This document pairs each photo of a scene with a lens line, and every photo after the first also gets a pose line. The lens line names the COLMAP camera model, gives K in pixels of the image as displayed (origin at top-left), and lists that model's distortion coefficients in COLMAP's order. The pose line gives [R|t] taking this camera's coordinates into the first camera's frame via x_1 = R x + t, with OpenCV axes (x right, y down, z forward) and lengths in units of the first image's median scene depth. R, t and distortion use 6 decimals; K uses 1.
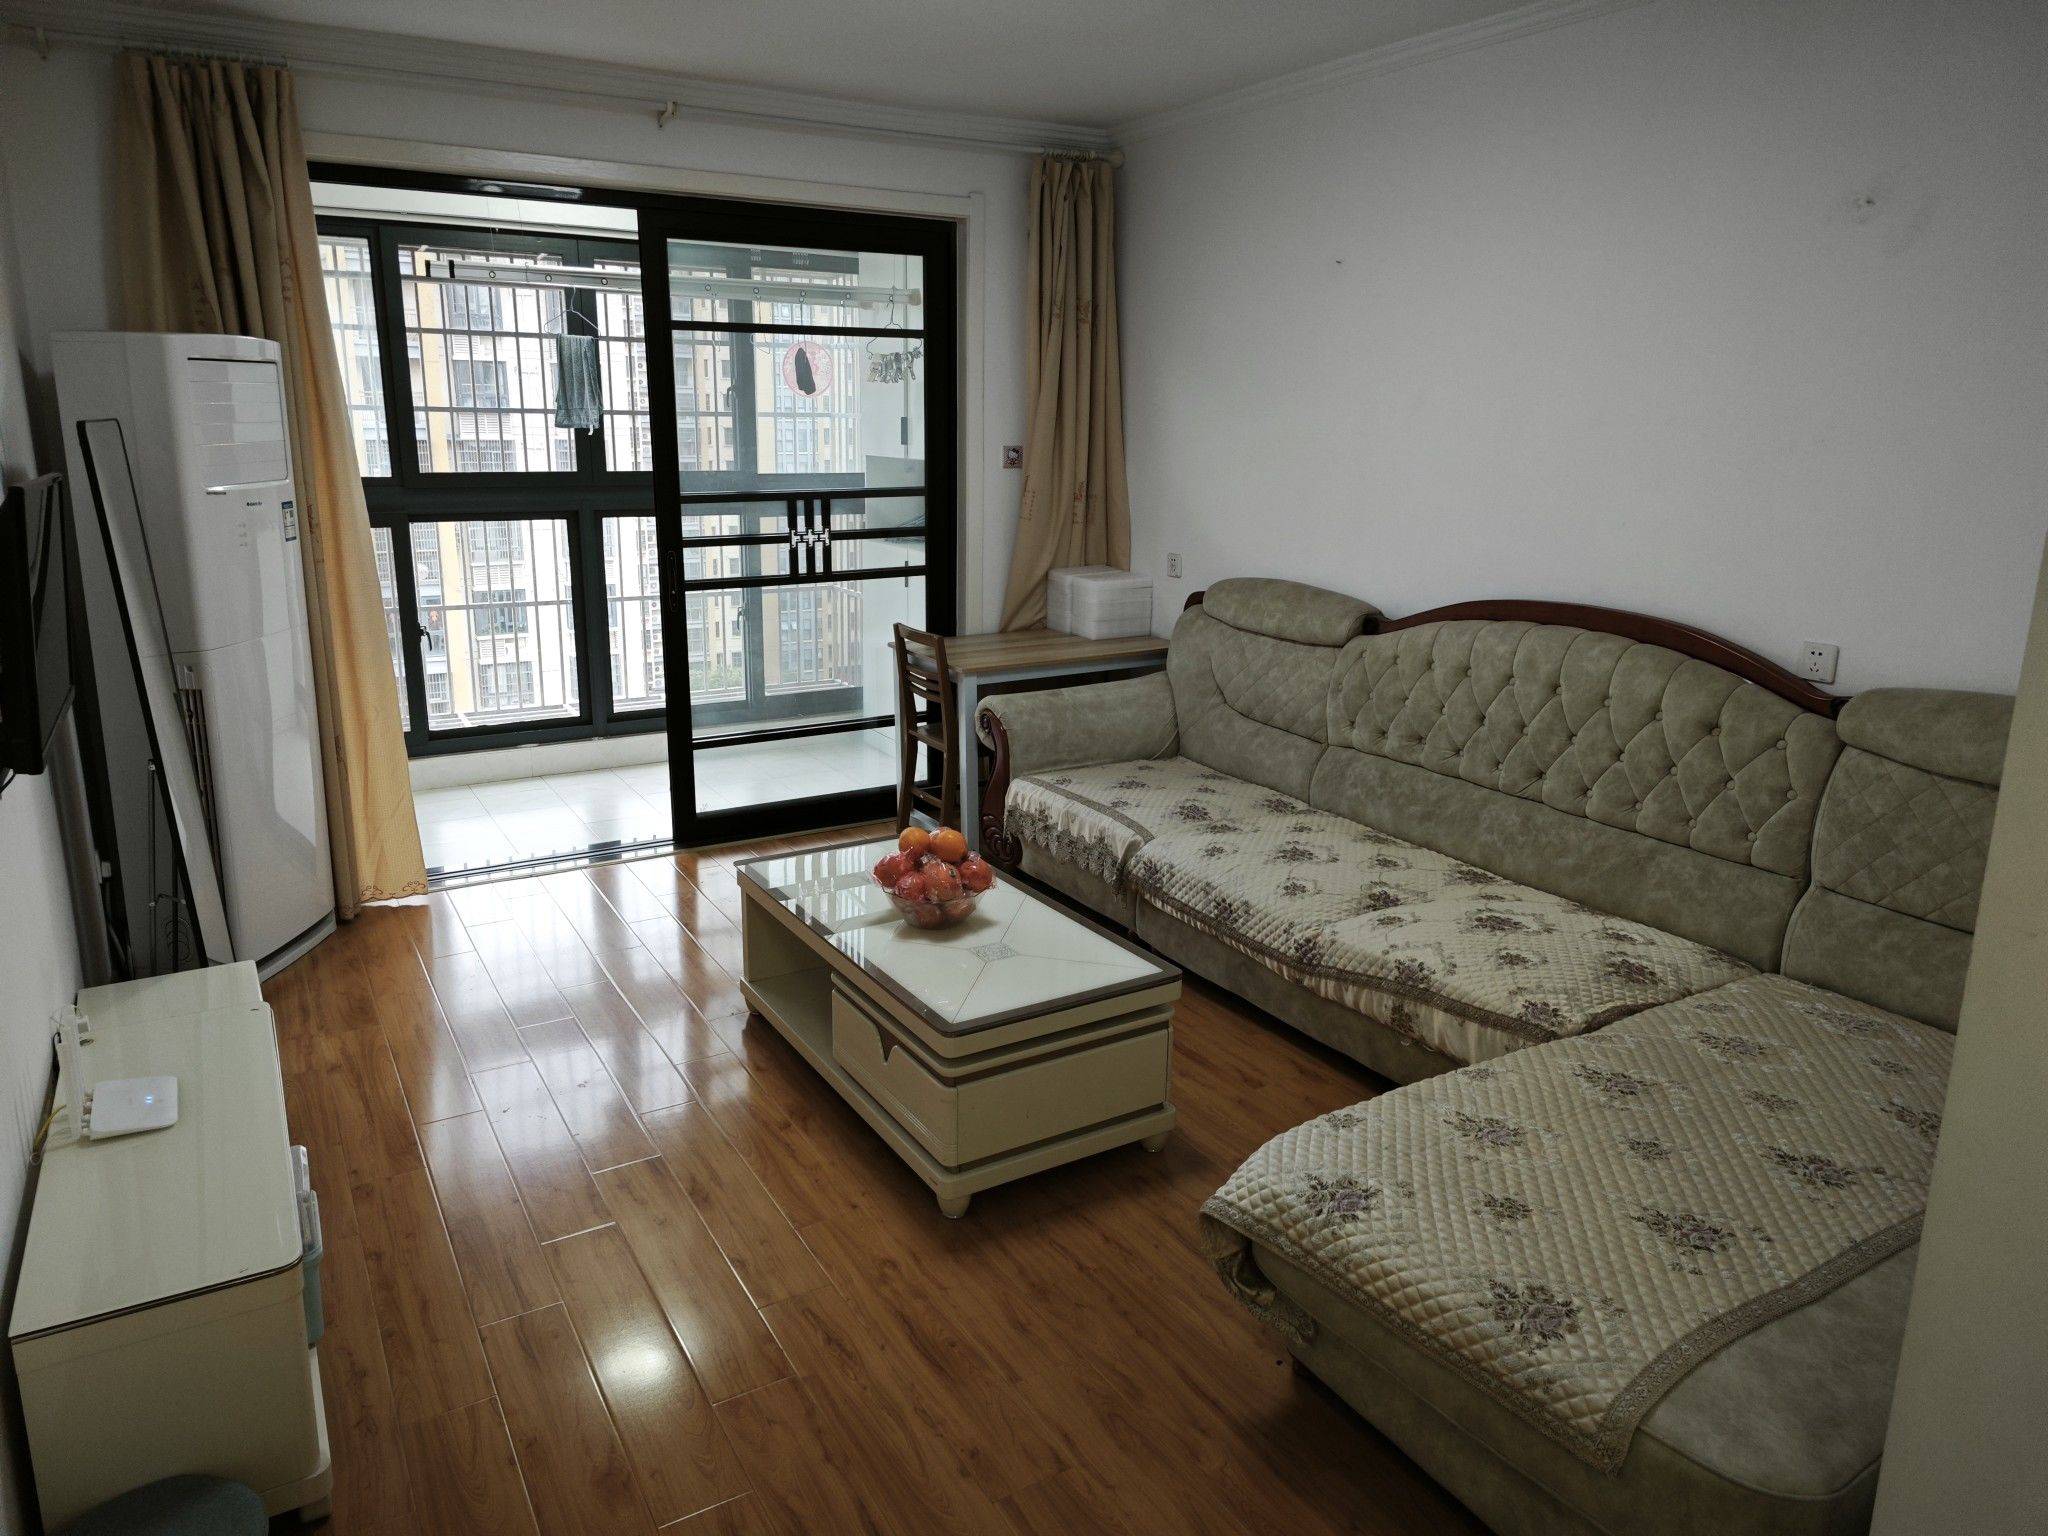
lens RADIAL K [[1373.7, 0, 1027.9], [0, 1373.7, 761.7], [0, 0, 1]] dist [0.006482, 0.000594]
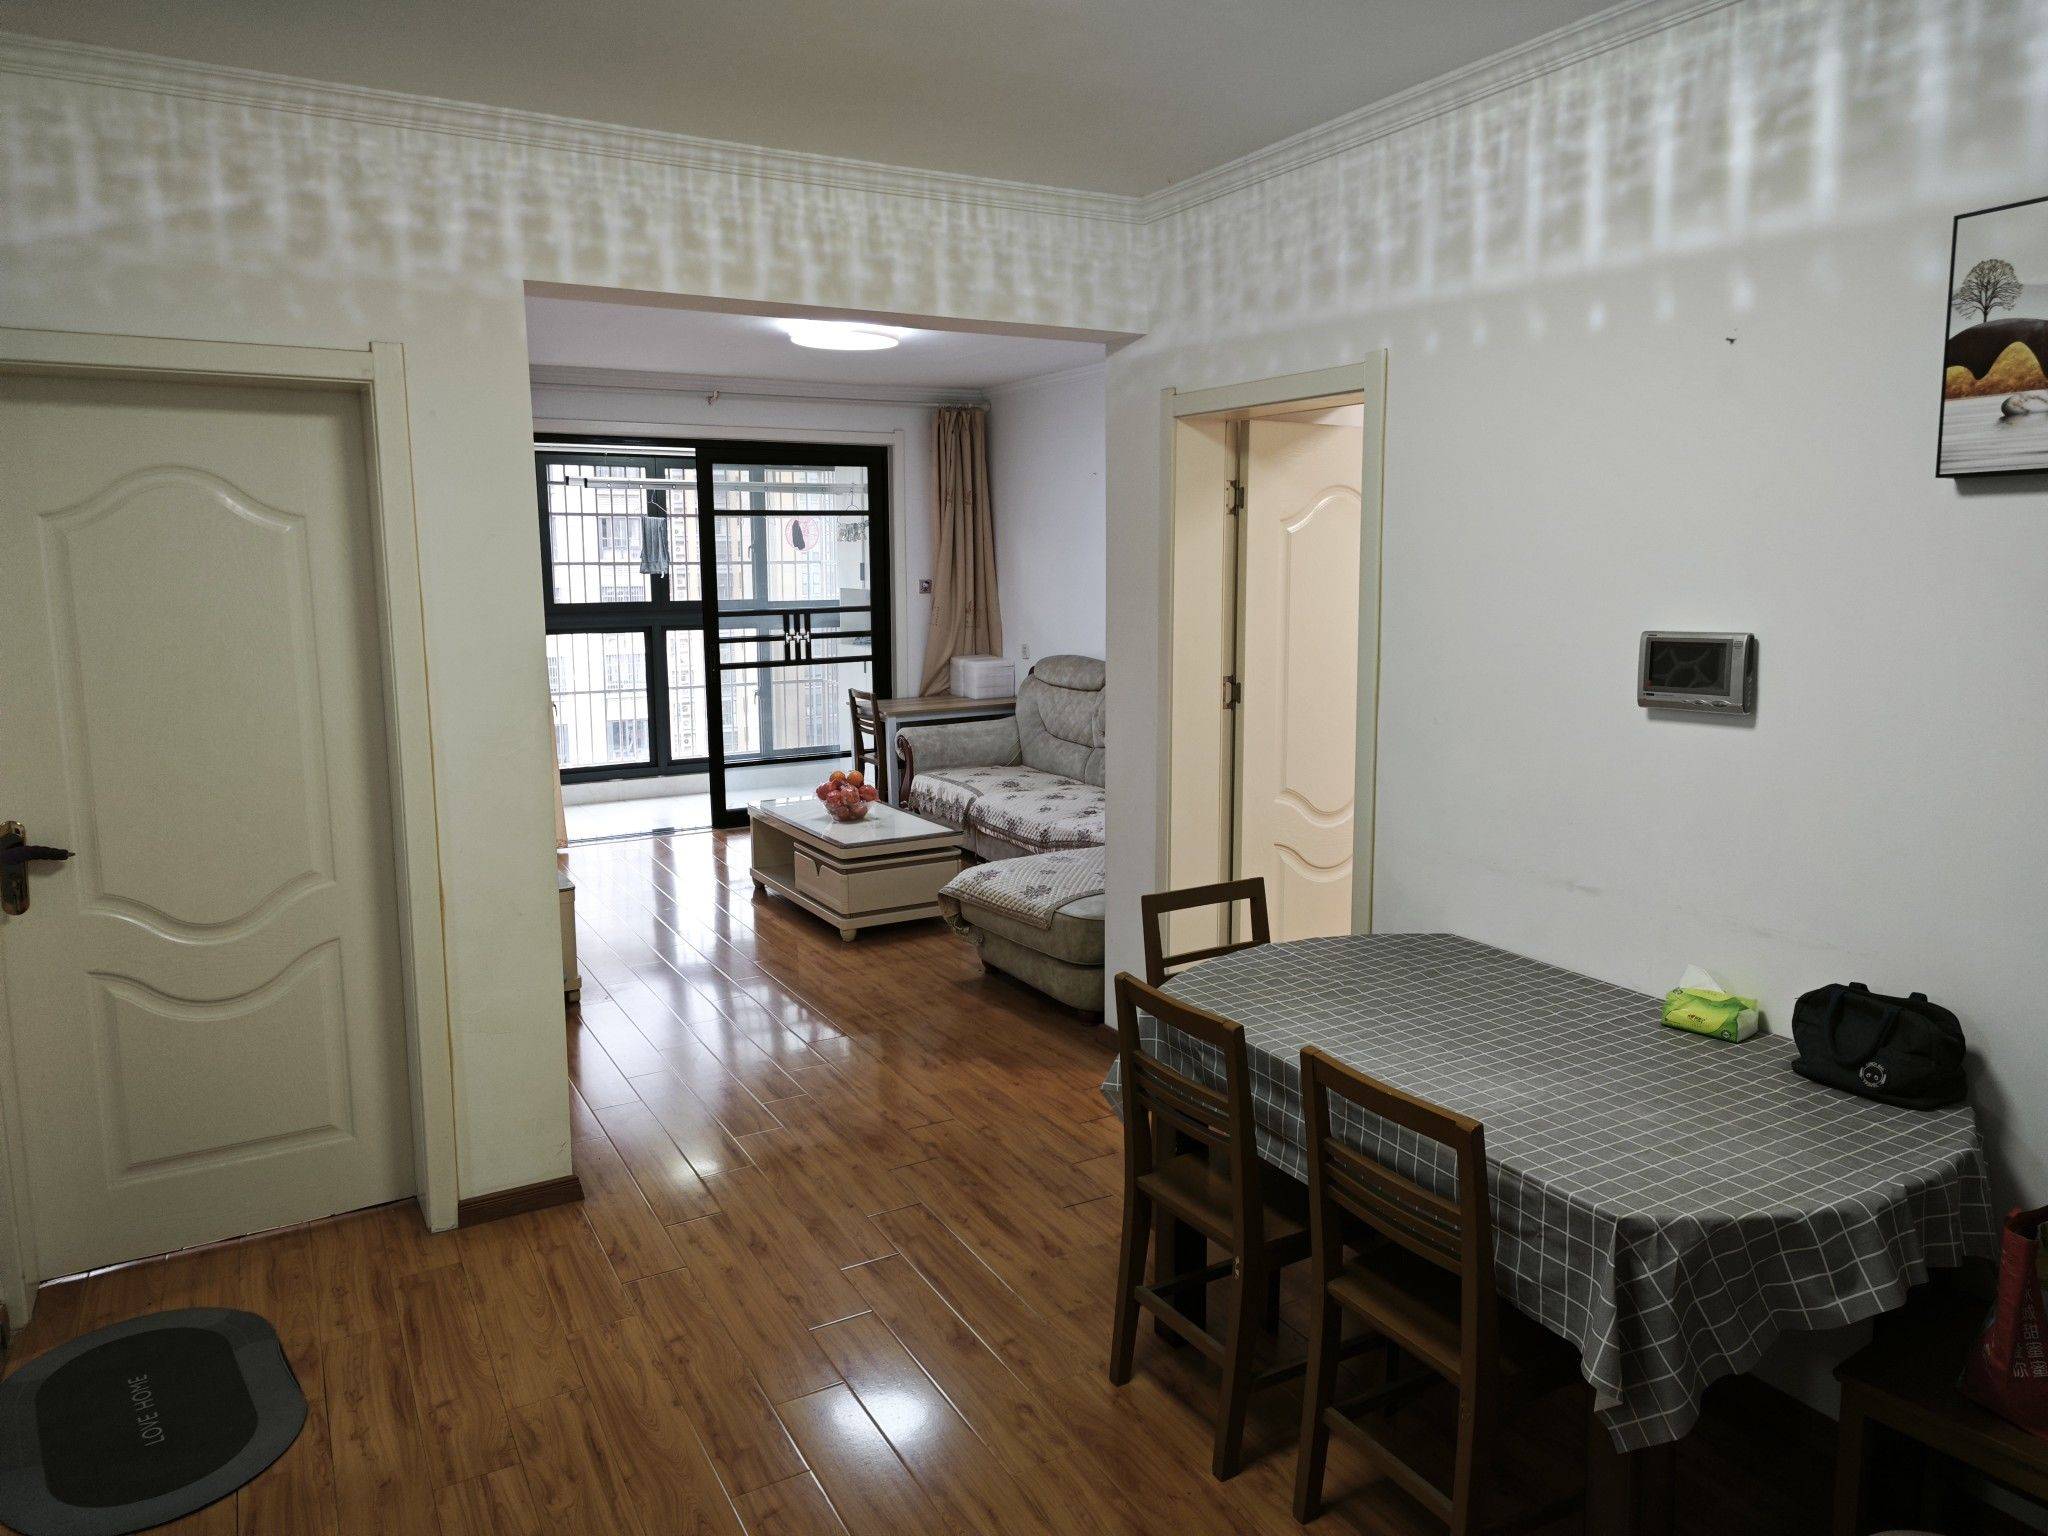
lens RADIAL K [[1373.7, 0, 1019.4], [0, 1373.7, 766.4], [0, 0, 1]] dist [0.006482, 0.000594]
pose [[0.999598, -0.012354, -0.025511, 0.139628], [0.009881, 0.995439, -0.094884, 0.142123], [0.026567, 0.094594, 0.995161, -0.581663]]
